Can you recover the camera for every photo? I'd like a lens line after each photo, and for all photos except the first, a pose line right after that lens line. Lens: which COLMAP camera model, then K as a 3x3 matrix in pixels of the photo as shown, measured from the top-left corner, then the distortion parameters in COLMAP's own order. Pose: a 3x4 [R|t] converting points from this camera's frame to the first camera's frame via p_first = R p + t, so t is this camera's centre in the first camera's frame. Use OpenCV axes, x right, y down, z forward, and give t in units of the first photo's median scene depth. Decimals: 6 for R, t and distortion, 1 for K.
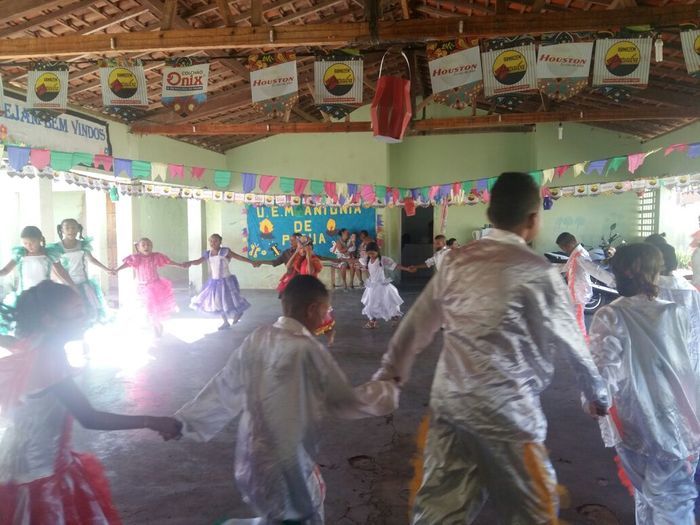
lens RADIAL K [[569.4, 0, 346.6], [0, 569.4, 274.6], [0, 0, 1]] dist [0.050151, -0.096270]
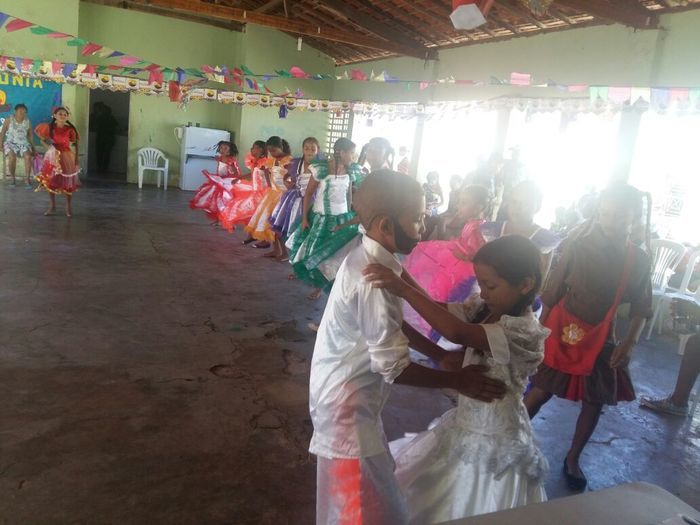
lens RADIAL K [[569.4, 0, 355.4], [0, 569.4, 272.6], [0, 0, 1]] dist [0.050151, -0.096270]
pose [[0.811948, -0.019180, 0.583414, -0.135835], [-0.078893, 0.986684, 0.142234, 0.003157], [-0.578373, -0.161513, 0.799623, 0.047943]]
